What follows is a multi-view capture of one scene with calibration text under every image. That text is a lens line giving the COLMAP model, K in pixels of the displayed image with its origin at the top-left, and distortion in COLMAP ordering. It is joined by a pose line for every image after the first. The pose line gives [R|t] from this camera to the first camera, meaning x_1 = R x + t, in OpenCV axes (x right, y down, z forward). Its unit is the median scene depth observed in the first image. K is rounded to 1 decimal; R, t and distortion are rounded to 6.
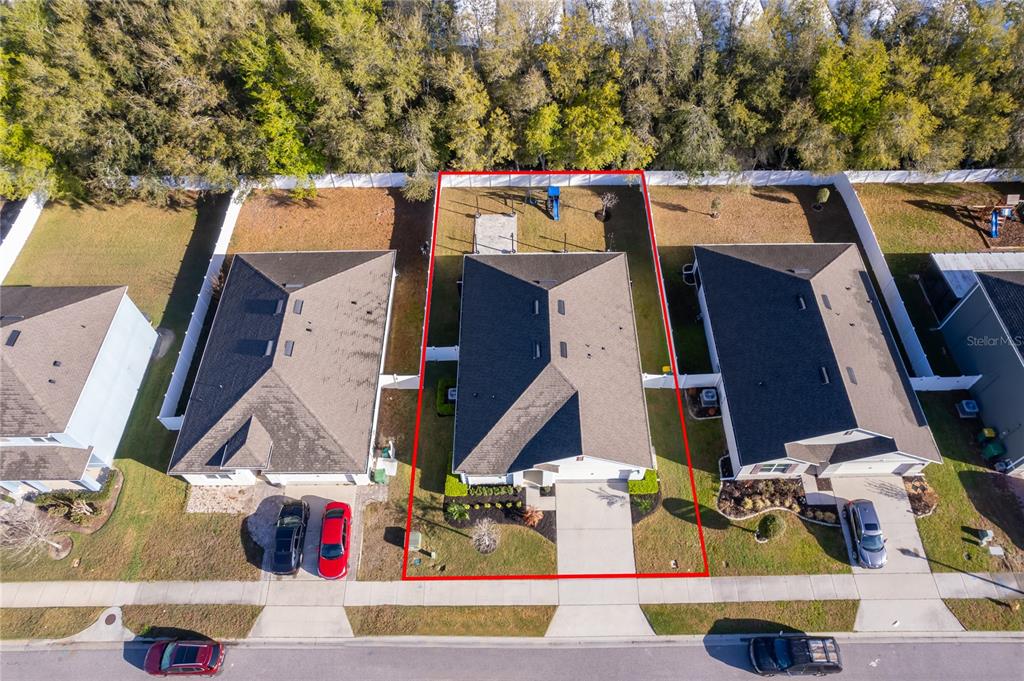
lens RADIAL K [[645.9, 0, 518.2], [0, 645.9, 360.4], [0, 0, 1]] dist [-0.055064, 0.058214]
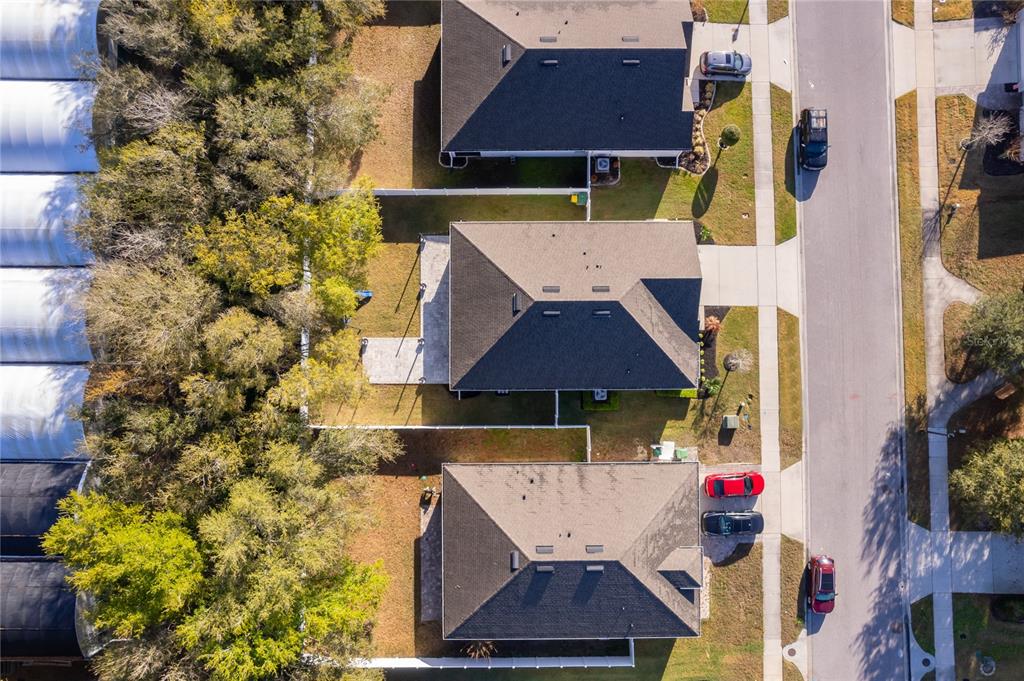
lens RADIAL K [[677.4, 0, 508.1], [0, 677.4, 345.1], [0, 0, 1]] dist [-0.030381, 0.001781]
pose [[0.000258, -0.998112, 0.061424, -0.095308], [0.834856, 0.034027, 0.549416, -0.783961], [-0.550469, 0.051139, 0.833288, 0.145157]]
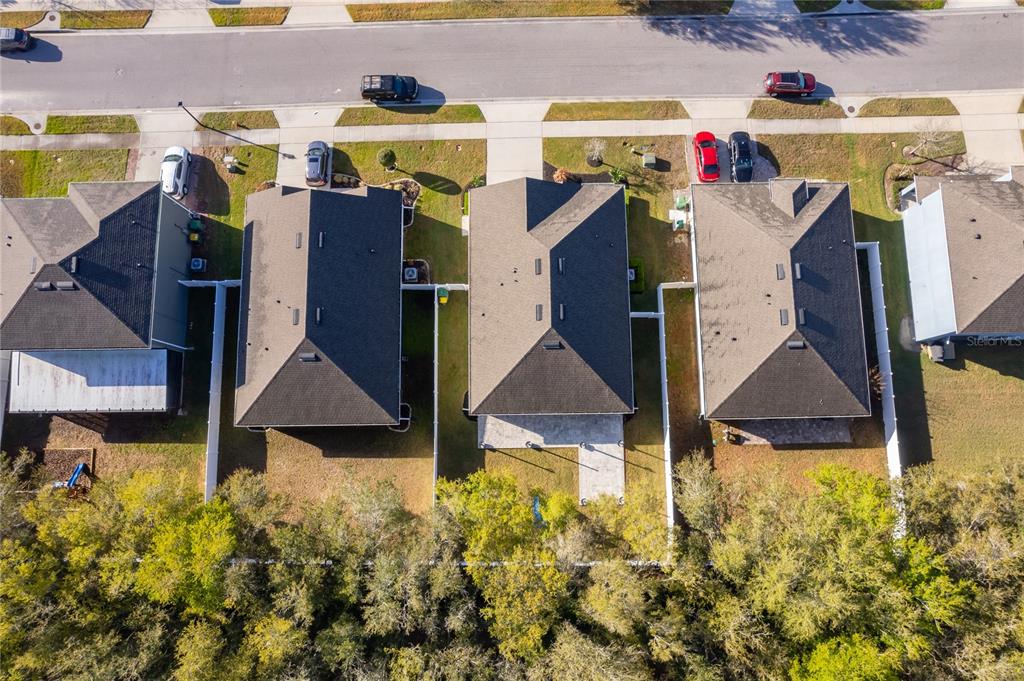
lens RADIAL K [[645.9, 0, 518.2], [0, 645.9, 360.4], [0, 0, 1]] dist [-0.055064, 0.058214]
pose [[-0.999539, 0.012250, 0.027762, 0.077911], [0.009242, -0.748527, 0.663040, -0.921548], [0.028903, 0.662991, 0.748069, 0.255622]]
